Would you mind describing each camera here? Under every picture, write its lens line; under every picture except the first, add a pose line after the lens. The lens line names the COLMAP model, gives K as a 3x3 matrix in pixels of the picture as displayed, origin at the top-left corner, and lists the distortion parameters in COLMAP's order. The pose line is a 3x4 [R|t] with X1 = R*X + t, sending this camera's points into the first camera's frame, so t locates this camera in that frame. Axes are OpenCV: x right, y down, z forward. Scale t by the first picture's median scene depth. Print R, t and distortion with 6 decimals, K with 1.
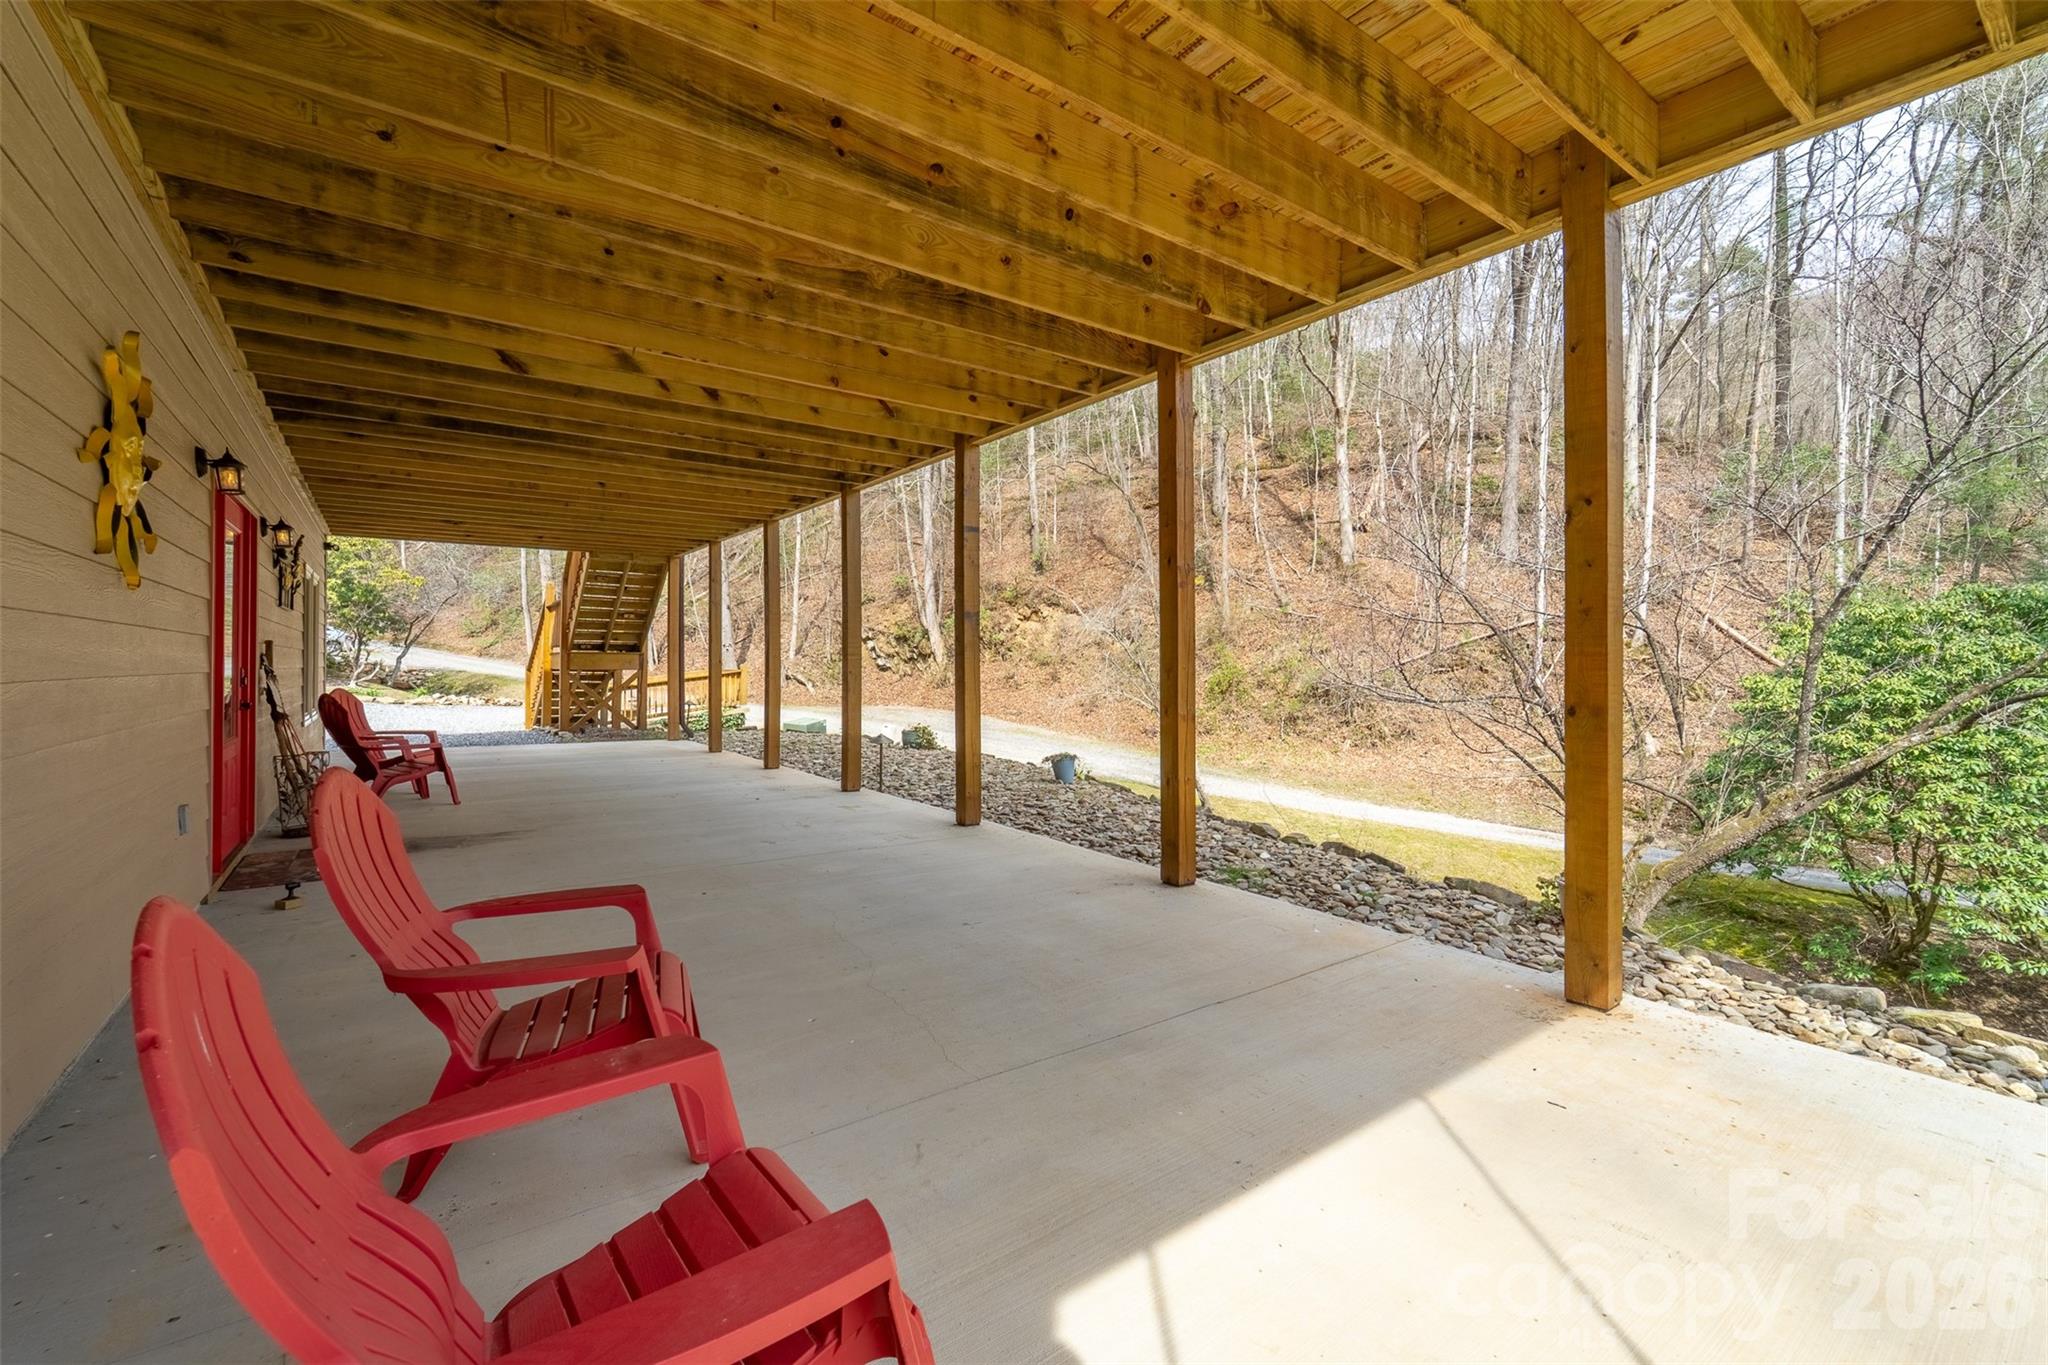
lens RADIAL K [[861.0, 0, 1040.0], [0, 861.0, 681.1], [0, 0, 1]] dist [0.011435, -0.002299]
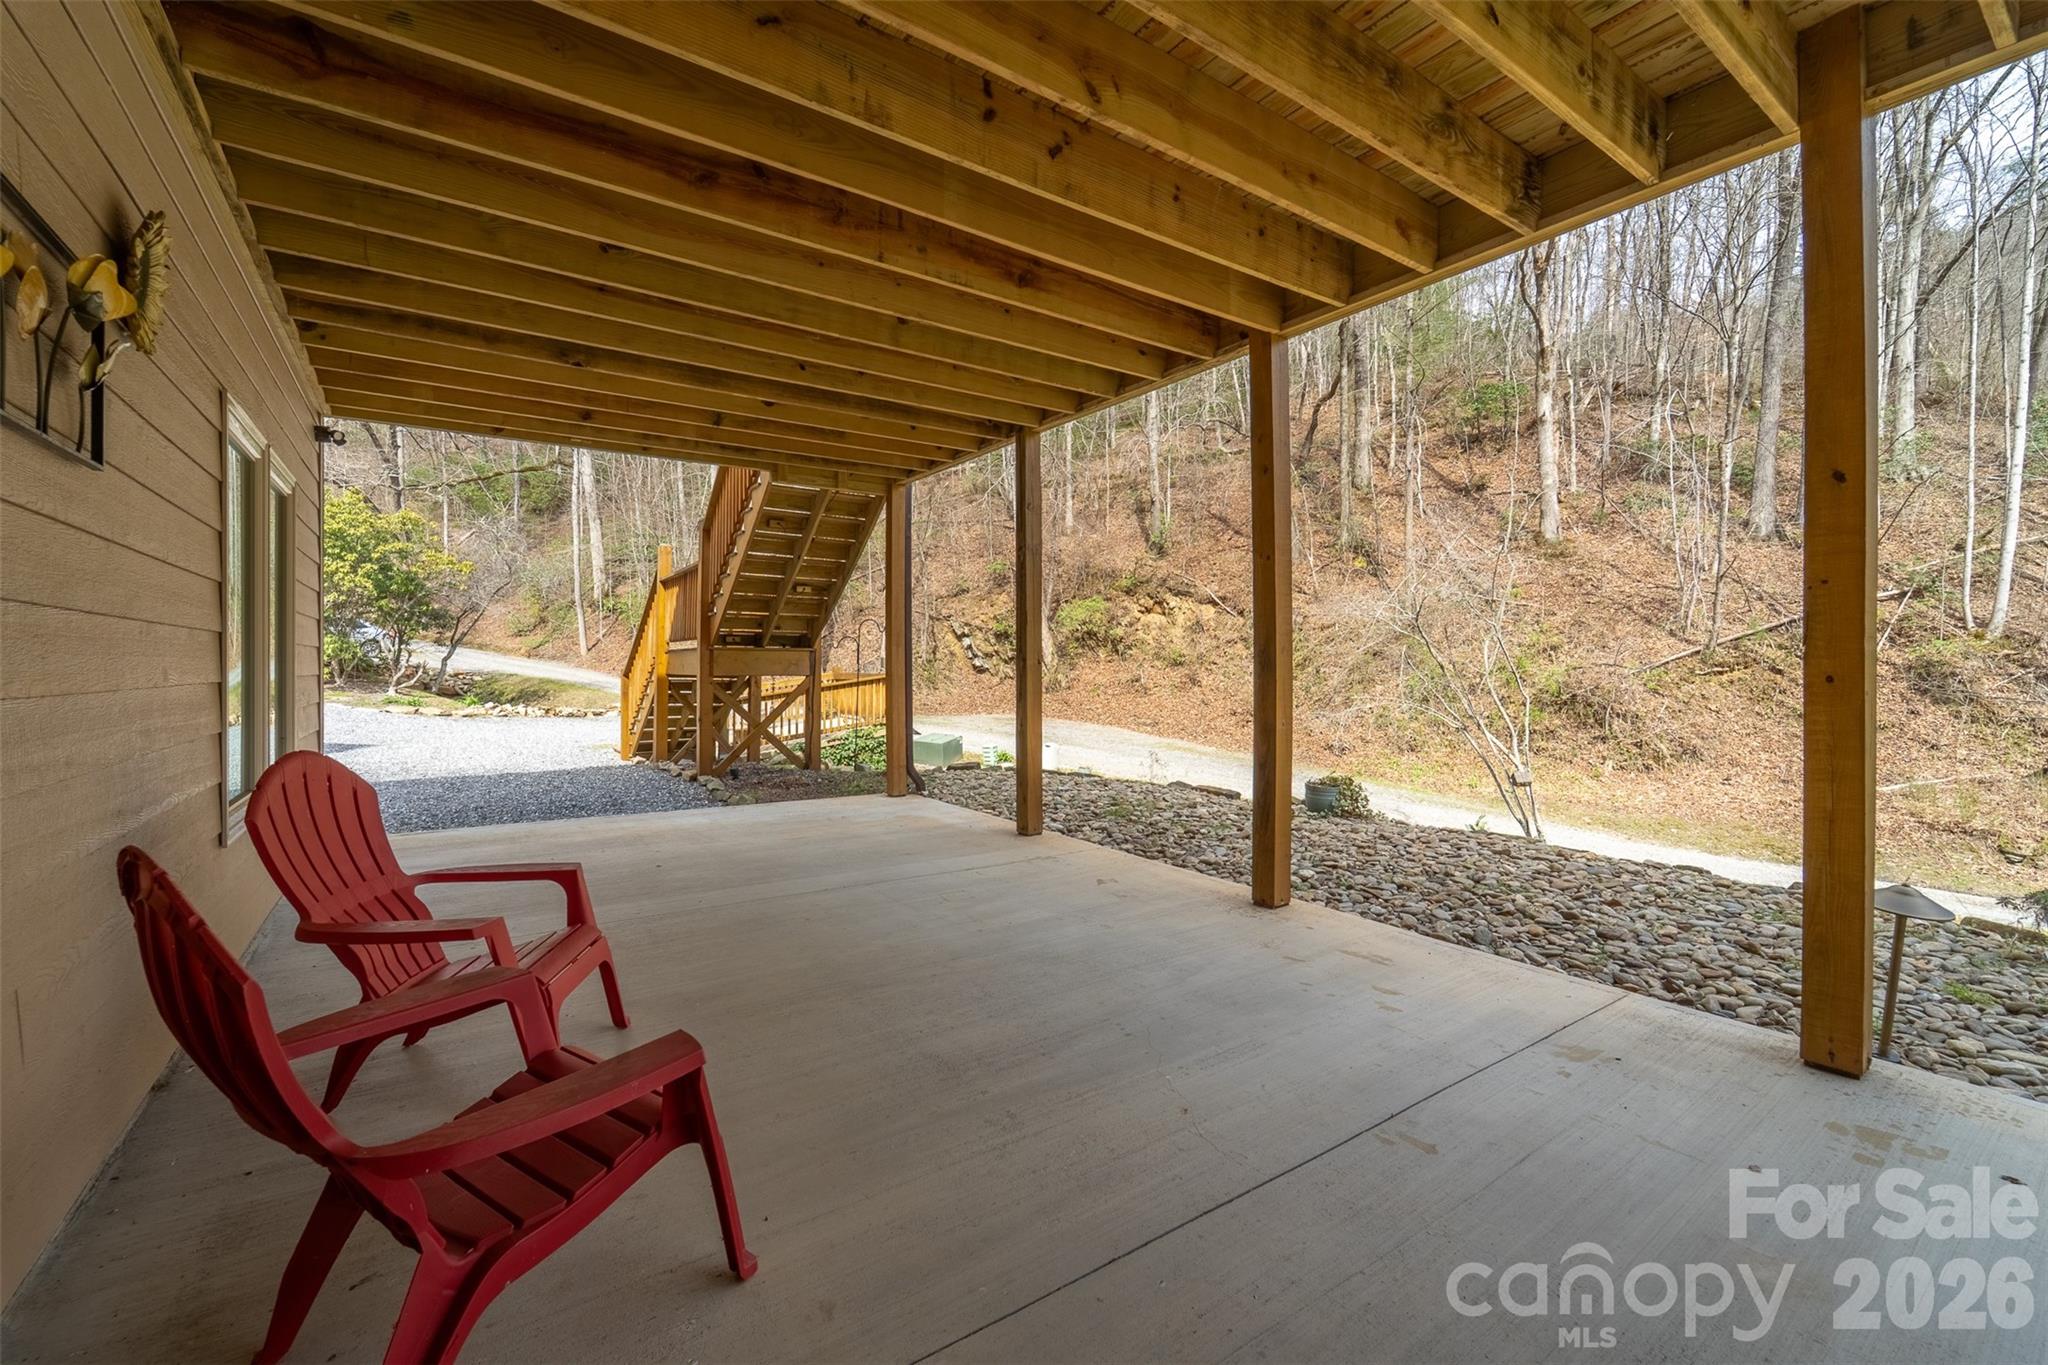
lens RADIAL K [[861.0, 0, 1024.3], [0, 861.0, 672.2], [0, 0, 1]] dist [0.011435, -0.002299]
pose [[0.998928, -0.002388, -0.046231, -0.109829], [0.001934, 0.999950, -0.009859, -0.003643], [0.046252, 0.009759, 0.998882, 0.148189]]
